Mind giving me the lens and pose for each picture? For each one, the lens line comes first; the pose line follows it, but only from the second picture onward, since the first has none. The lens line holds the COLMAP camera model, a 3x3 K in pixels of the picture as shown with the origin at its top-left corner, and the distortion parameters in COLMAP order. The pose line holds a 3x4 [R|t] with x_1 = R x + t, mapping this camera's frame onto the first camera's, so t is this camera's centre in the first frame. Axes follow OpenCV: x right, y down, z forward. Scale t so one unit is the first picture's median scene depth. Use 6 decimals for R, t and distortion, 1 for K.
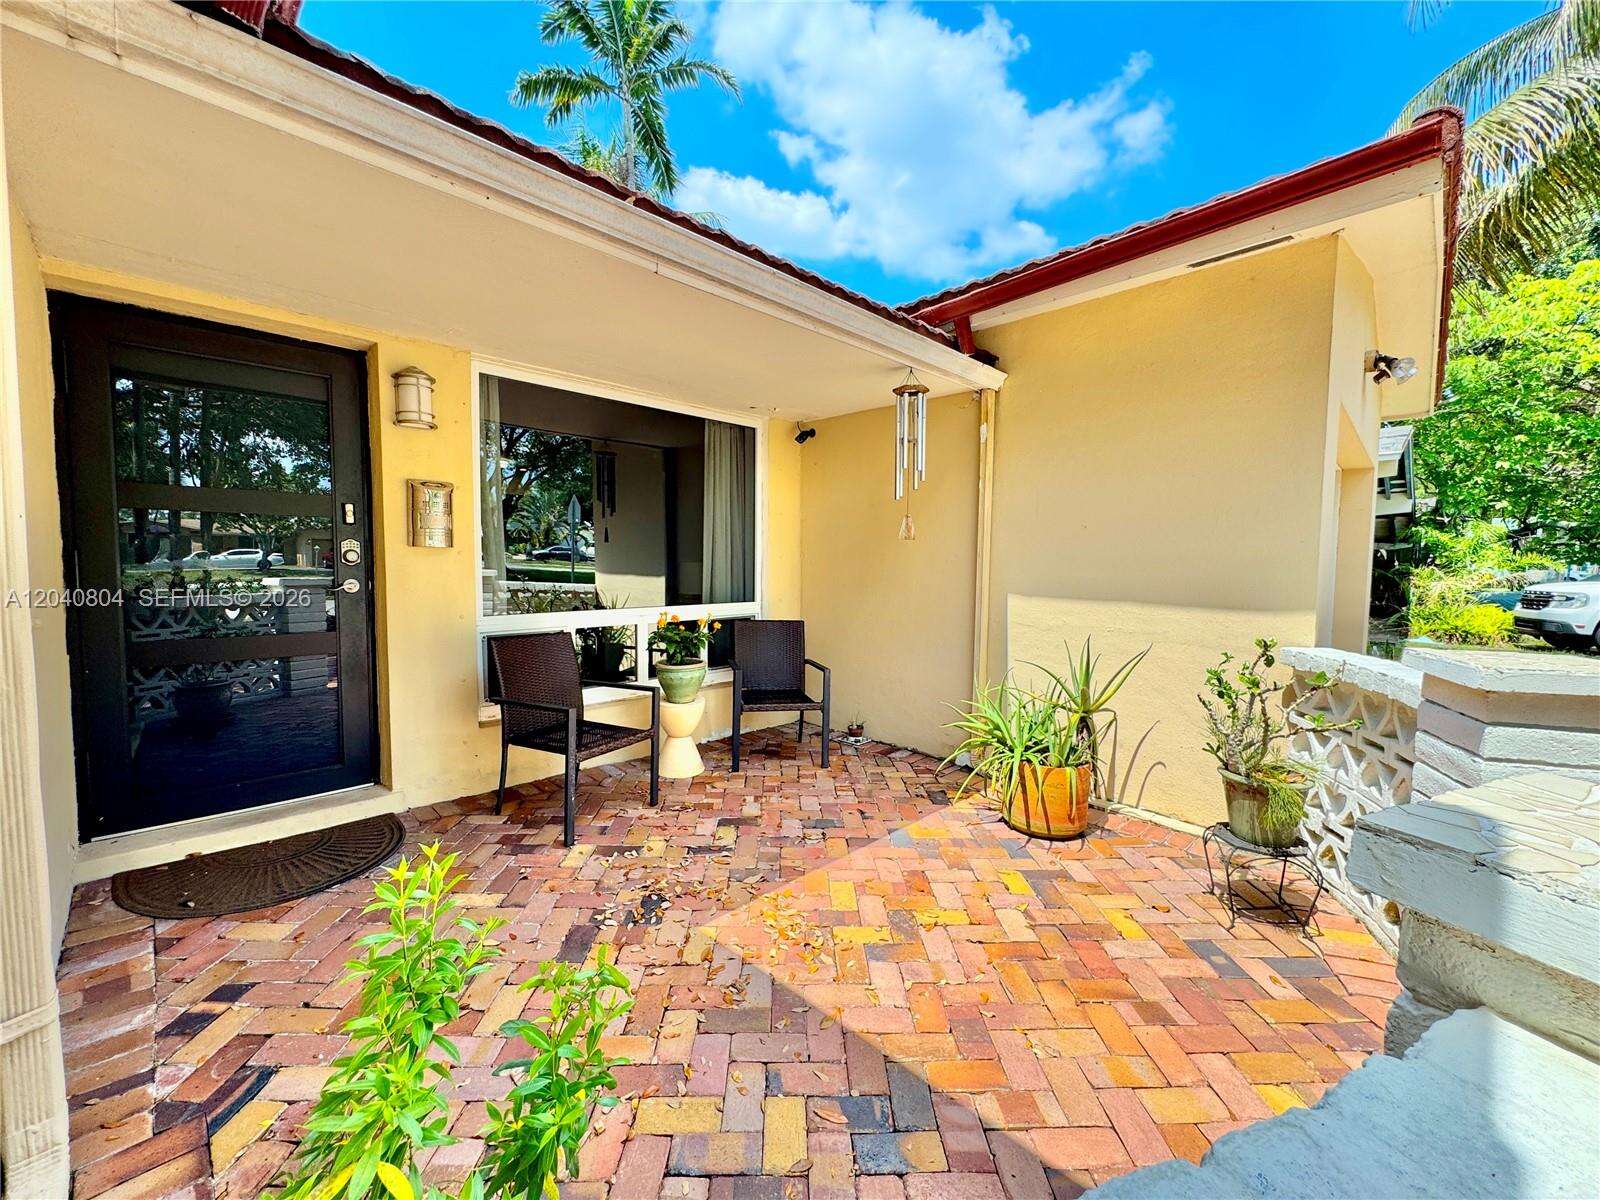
lens RADIAL K [[638.5, 0, 800.6], [0, 638.5, 606.7], [0, 0, 1]] dist [-0.003849, 0.000391]
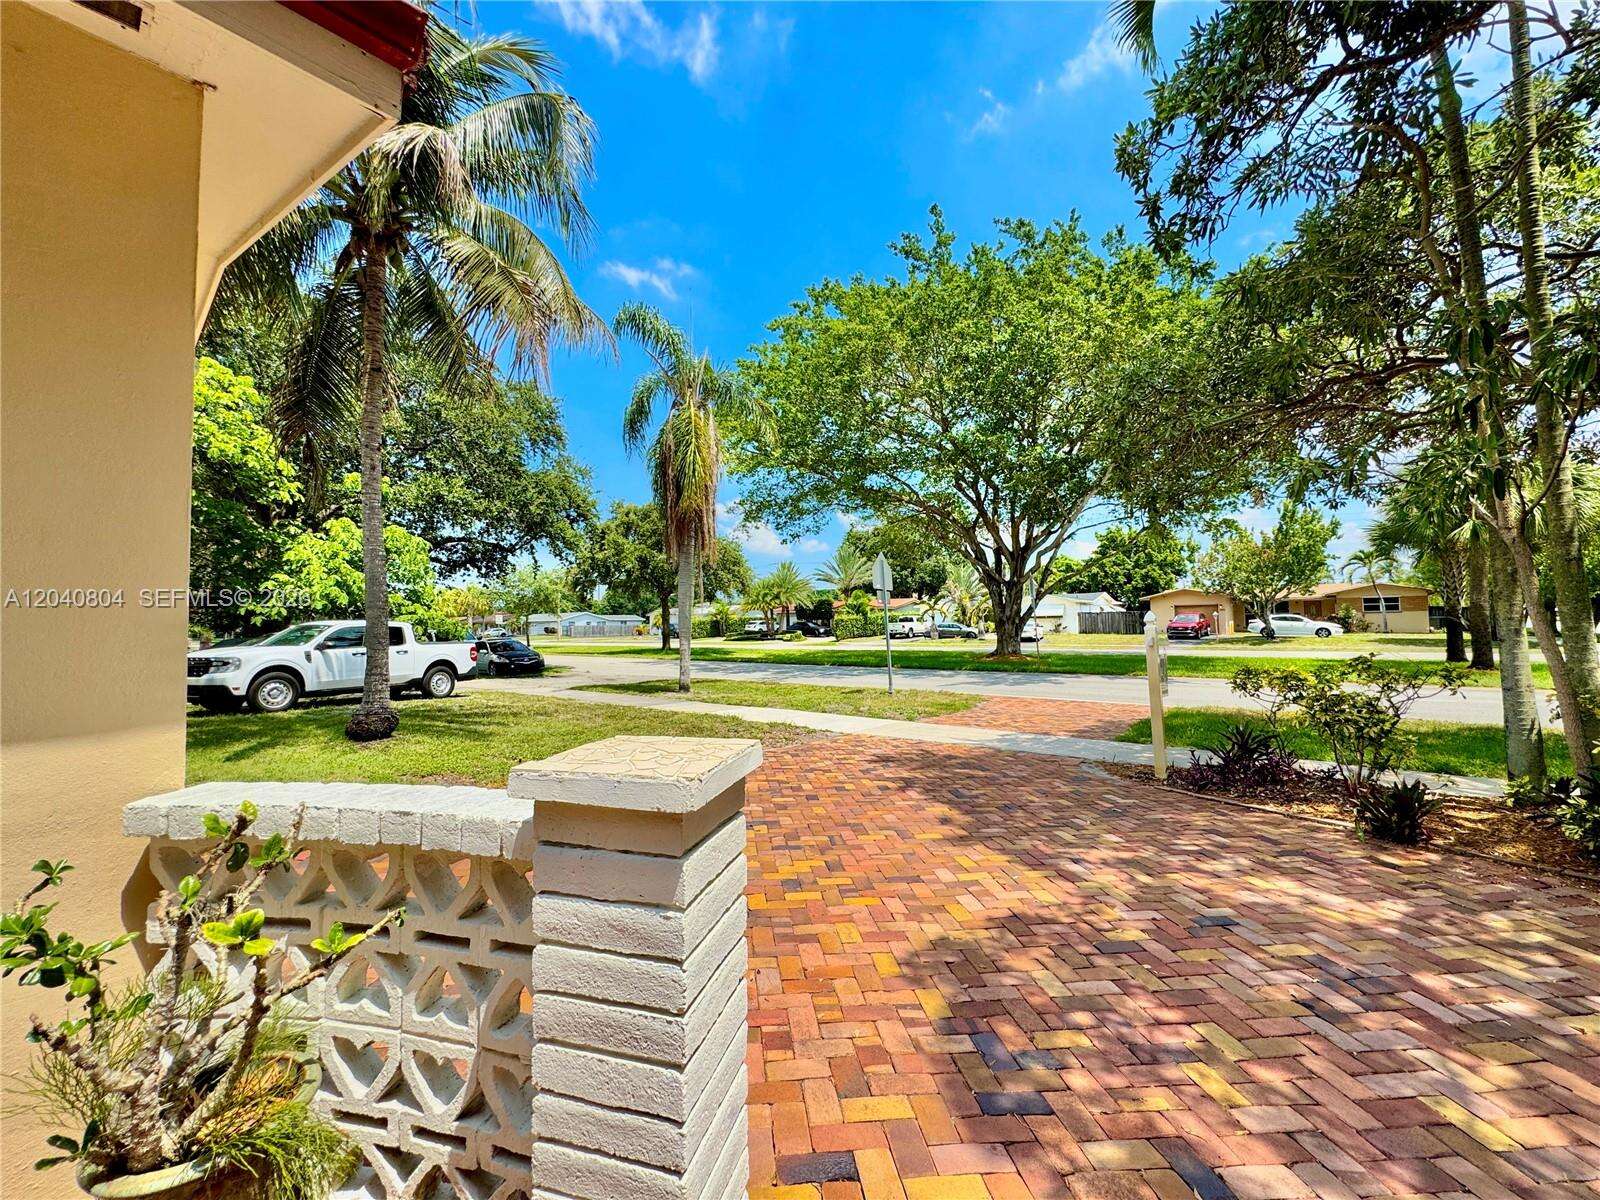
lens RADIAL K [[638.5, 0, 800.1], [0, 638.5, 595.5], [0, 0, 1]] dist [-0.003849, 0.000391]
pose [[-0.098386, 0.036139, 0.994492, 0.177559], [0.087934, 0.995747, -0.027486, -0.035381], [-0.991256, 0.084745, -0.101145, 0.457802]]
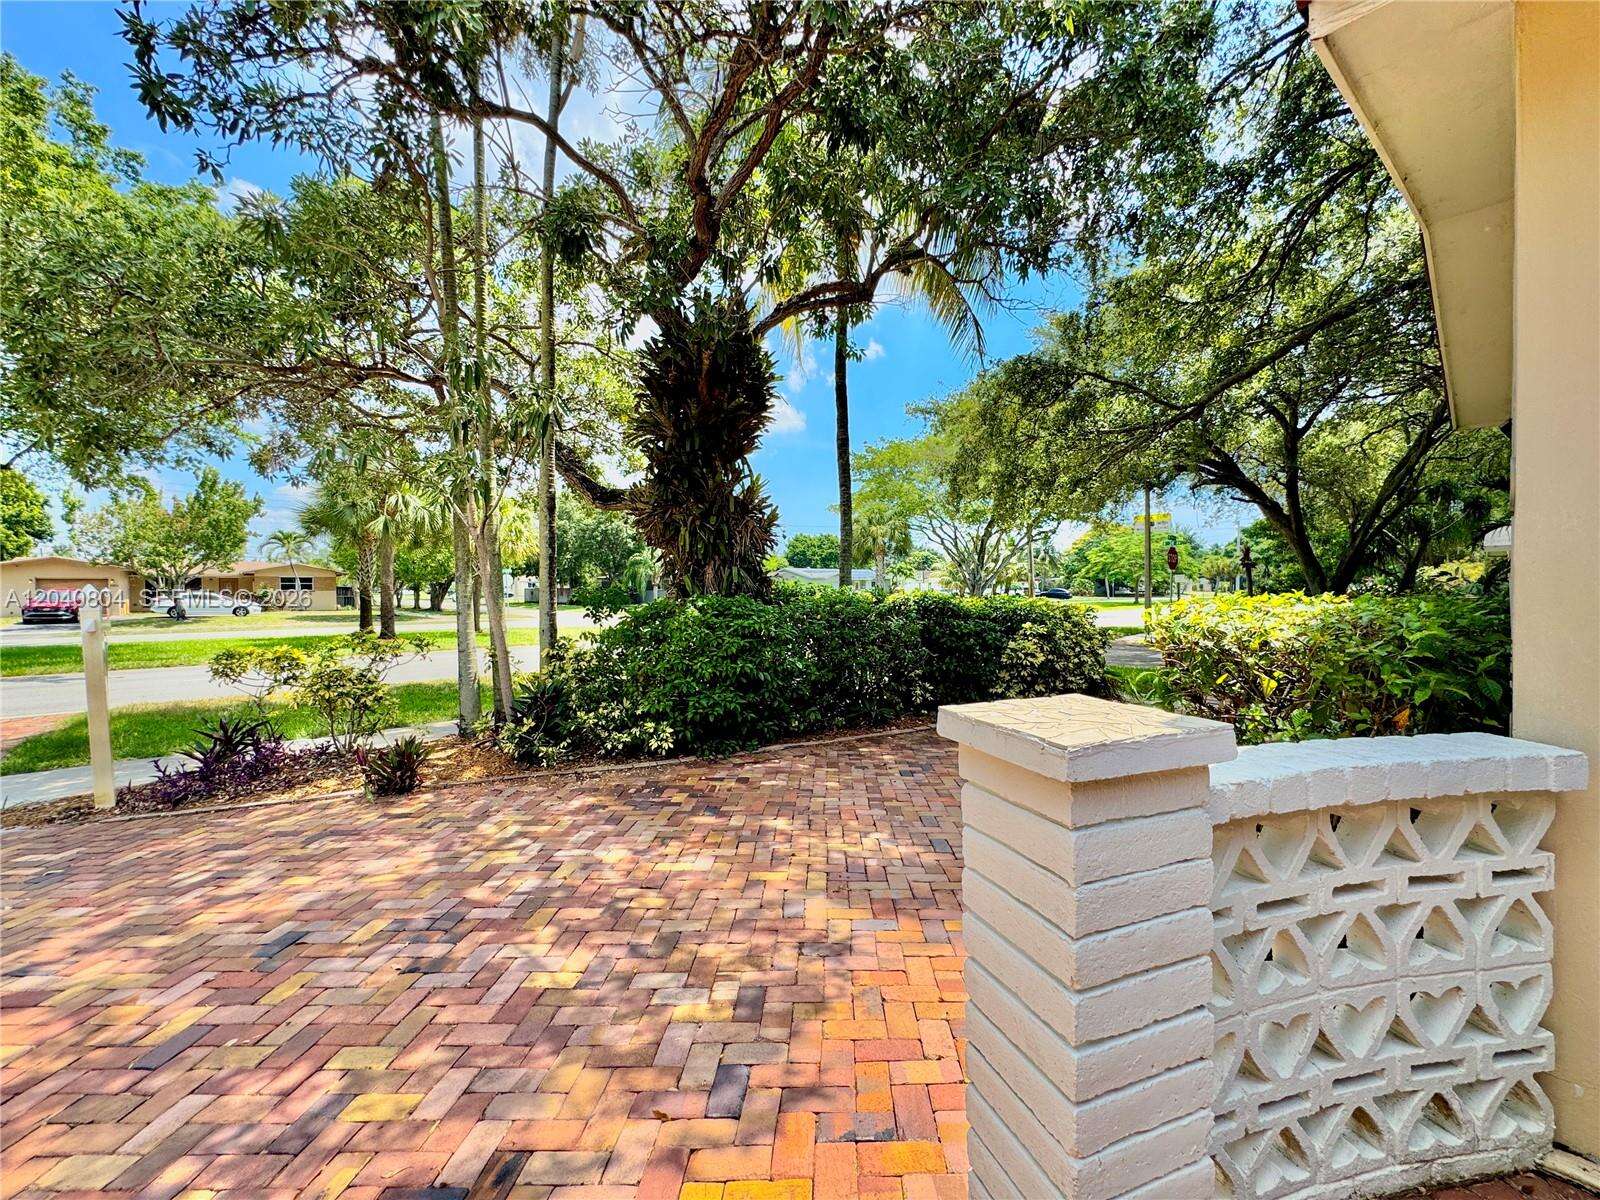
lens RADIAL K [[638.5, 0, 798.9], [0, 638.5, 596.1], [0, 0, 1]] dist [-0.003849, 0.000391]
pose [[-0.998496, -0.003587, 0.054699, 0.378562], [0.000981, 0.996528, 0.083254, -0.038292], [-0.054808, 0.083182, -0.995026, 0.537571]]
